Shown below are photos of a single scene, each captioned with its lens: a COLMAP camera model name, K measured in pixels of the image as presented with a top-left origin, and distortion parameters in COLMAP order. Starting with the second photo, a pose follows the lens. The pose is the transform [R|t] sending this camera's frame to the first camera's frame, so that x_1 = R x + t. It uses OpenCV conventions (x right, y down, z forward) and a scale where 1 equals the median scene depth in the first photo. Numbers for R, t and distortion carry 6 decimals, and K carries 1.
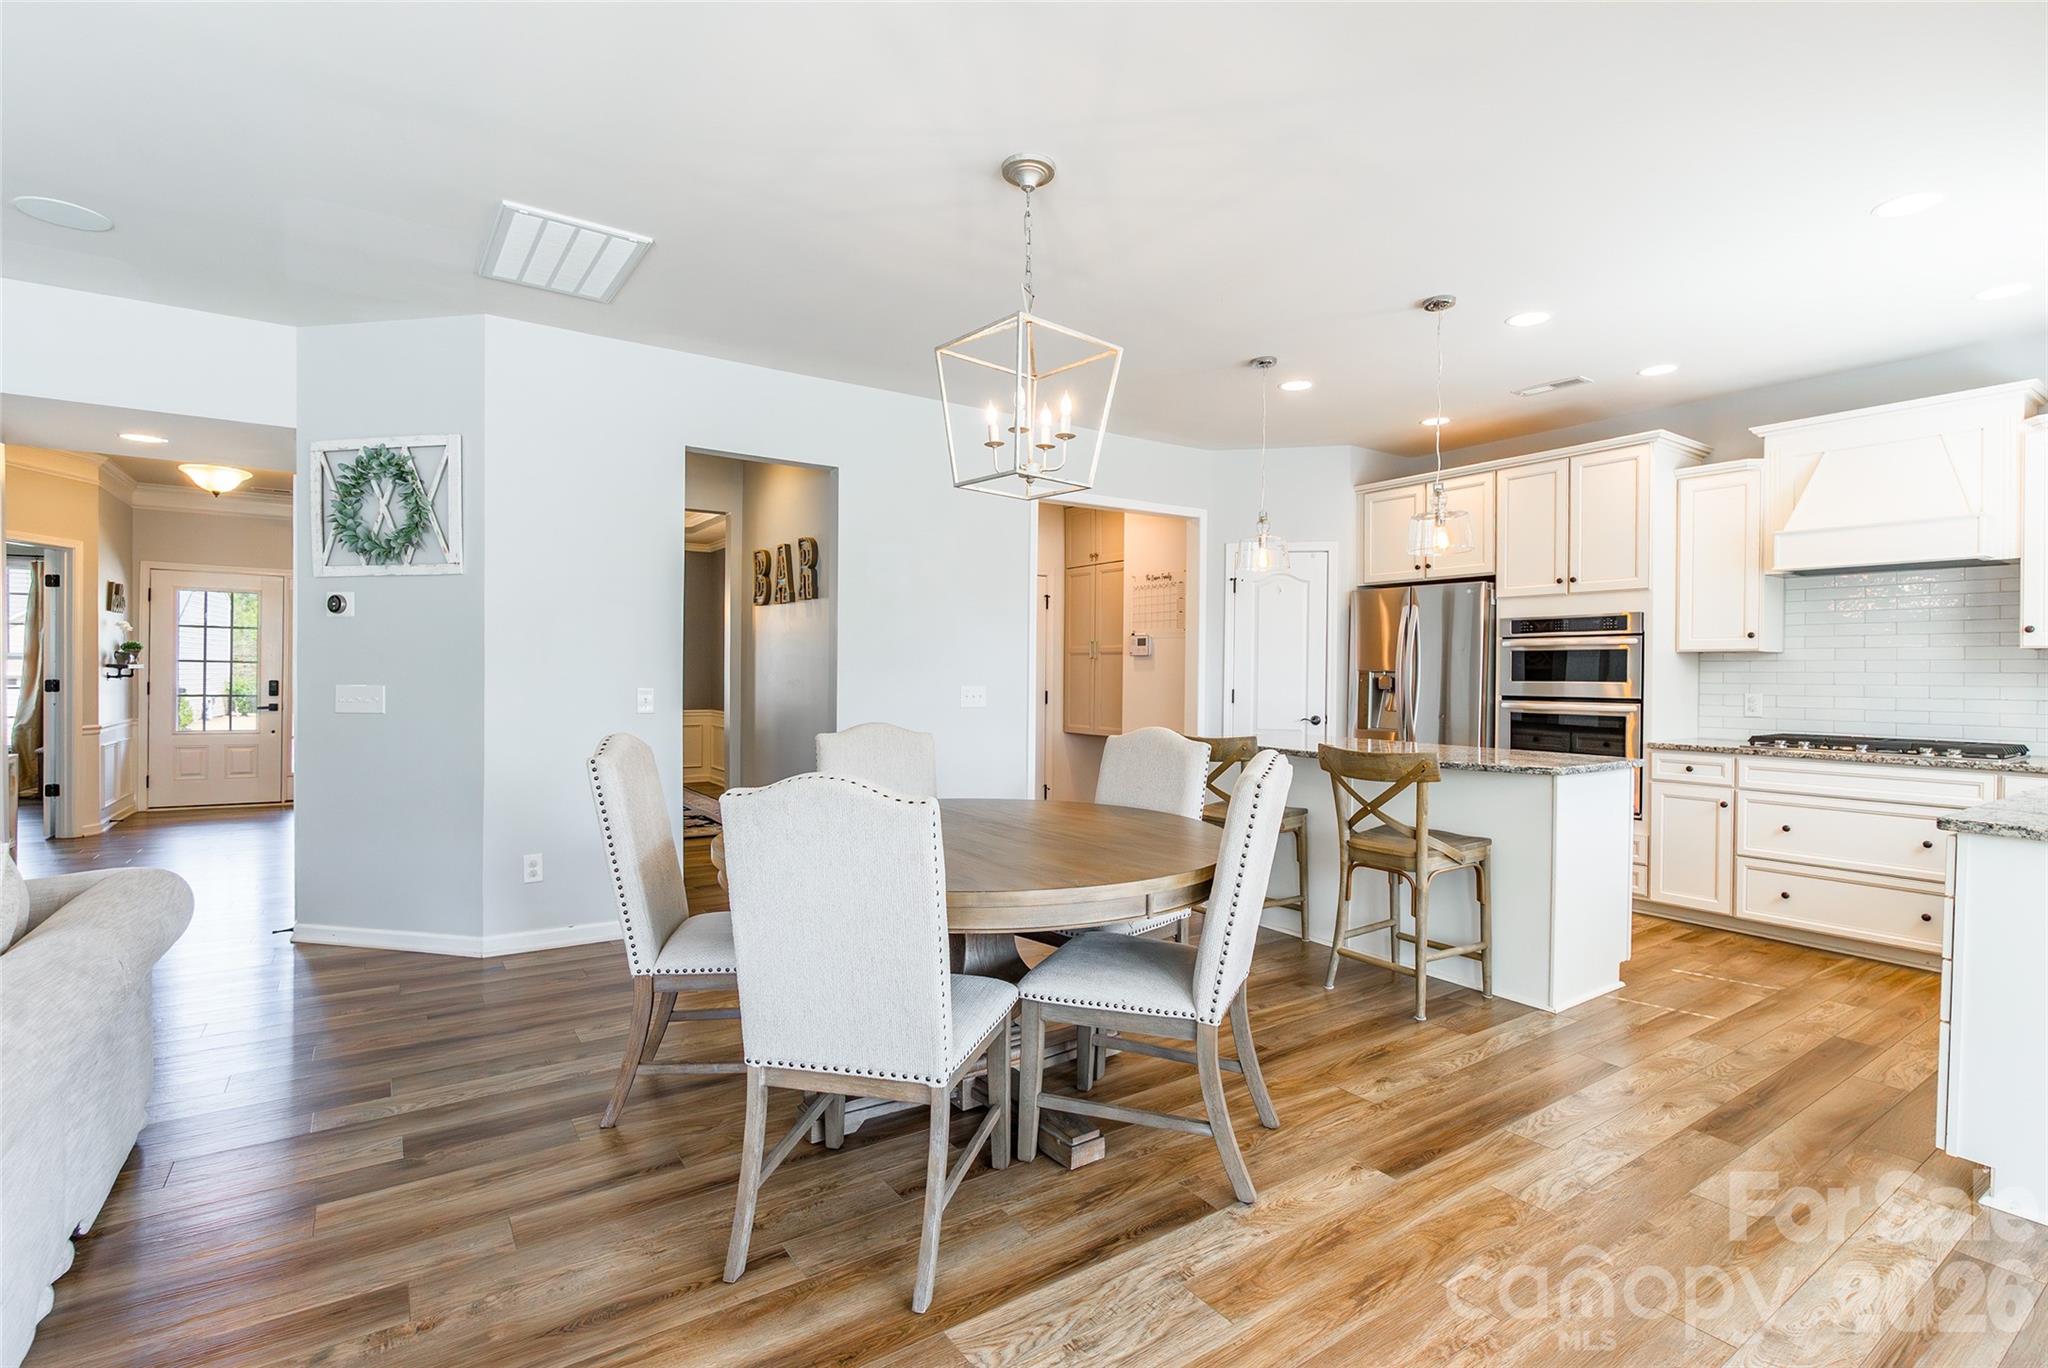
lens RADIAL K [[986.7, 0, 1024.0], [0, 986.7, 684.0], [0, 0, 1]] dist [-0.005520, 0.000019]
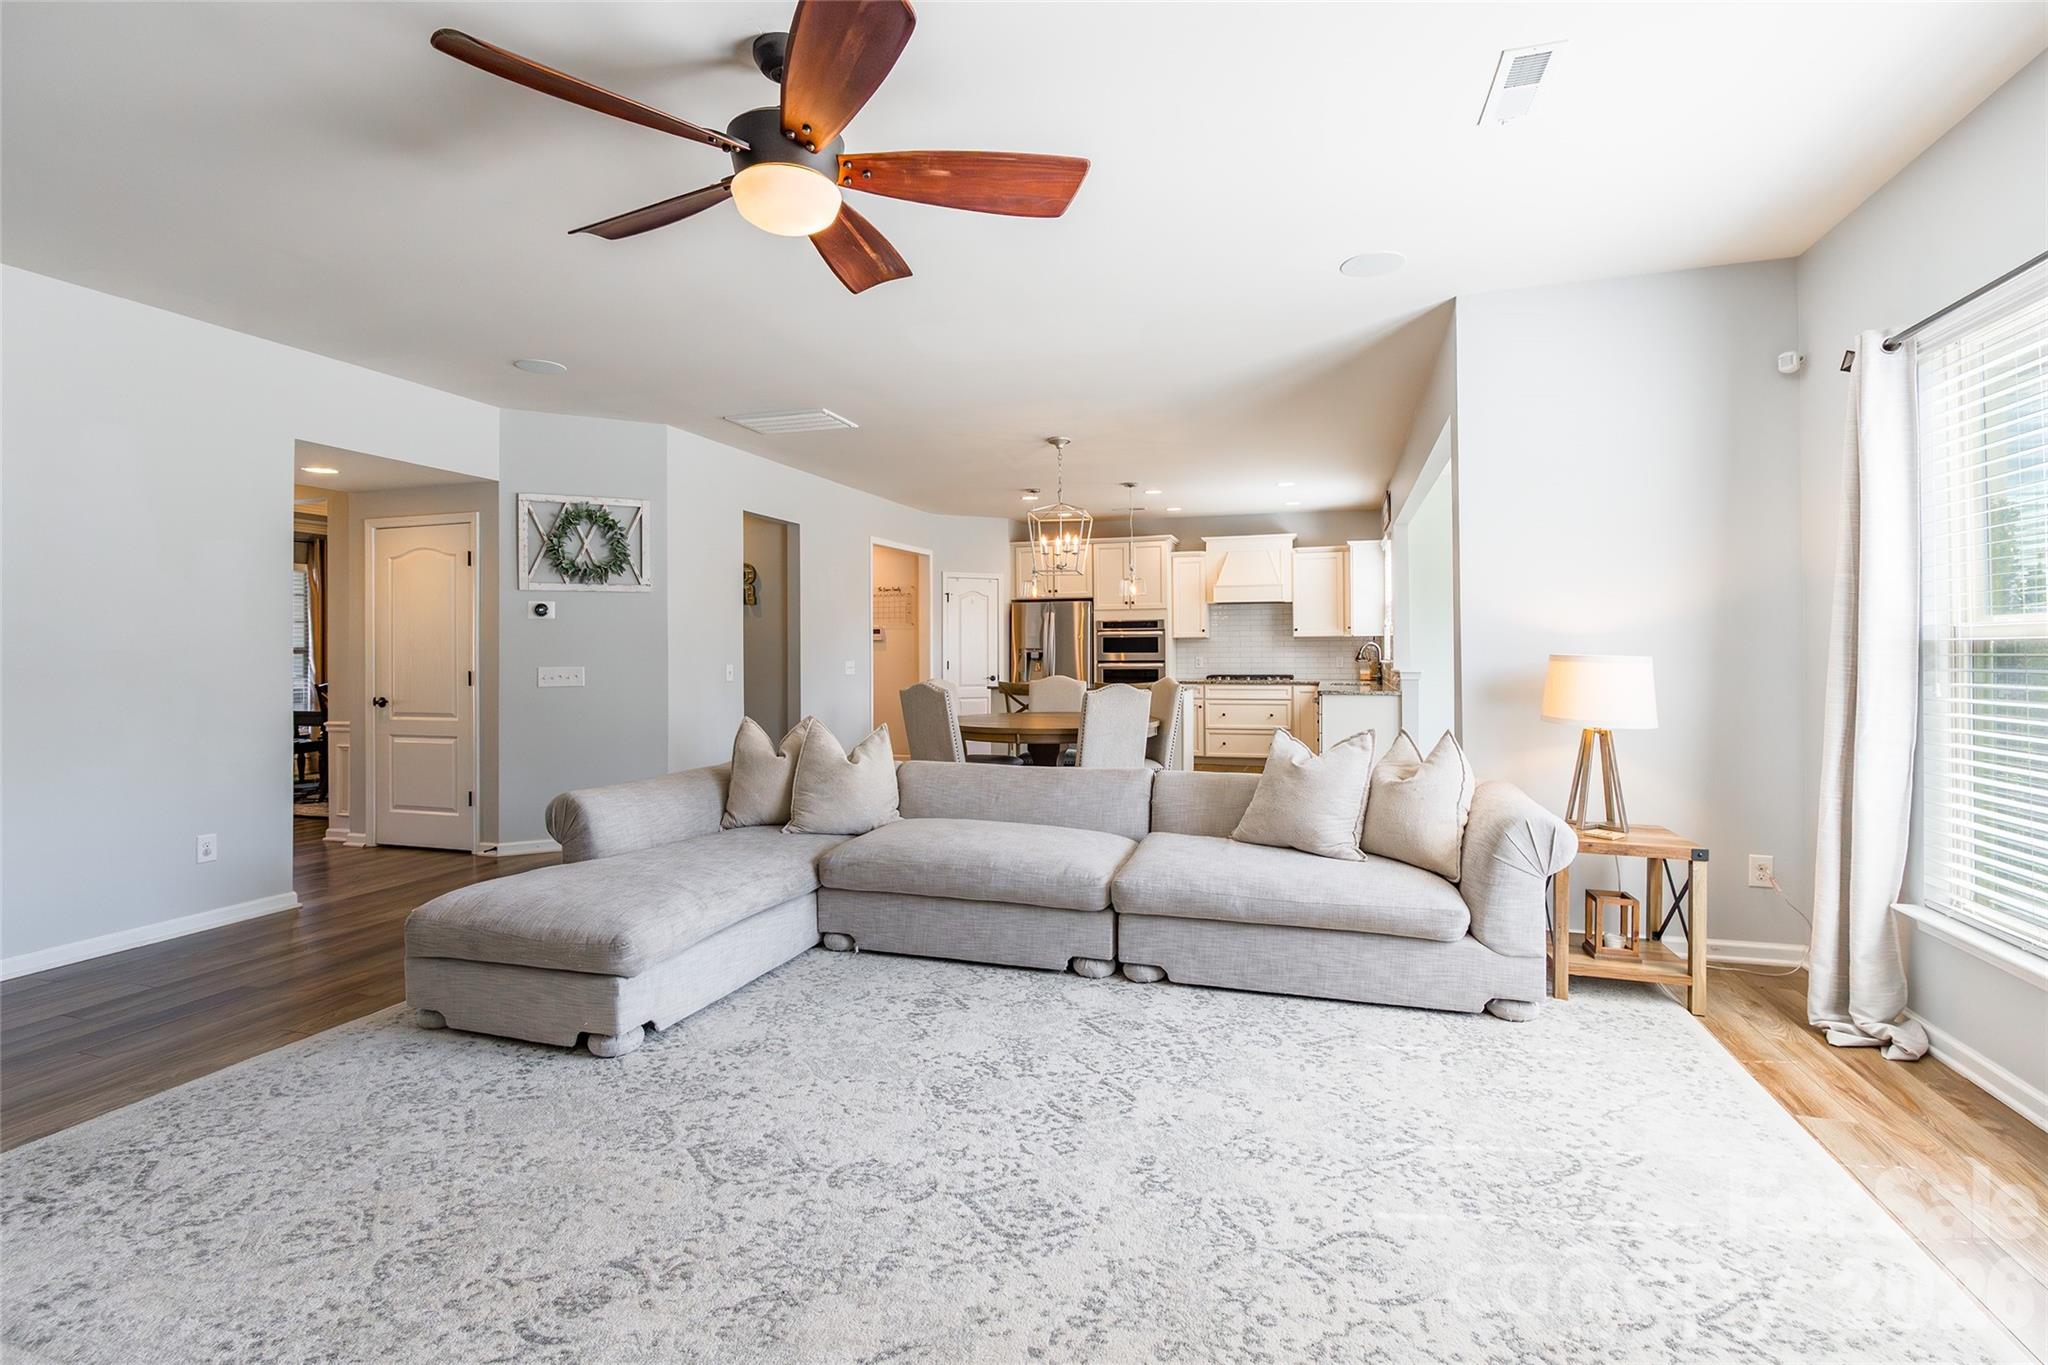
lens RADIAL K [[940.4, 0, 1020.5], [0, 940.4, 645.9], [0, 0, 1]] dist [-0.003178, 0.000621]
pose [[0.796749, -0.010045, 0.604226, -0.897314], [0.020057, 0.999751, -0.009826, -0.002530], [-0.603977, 0.019948, 0.796752, -0.452908]]
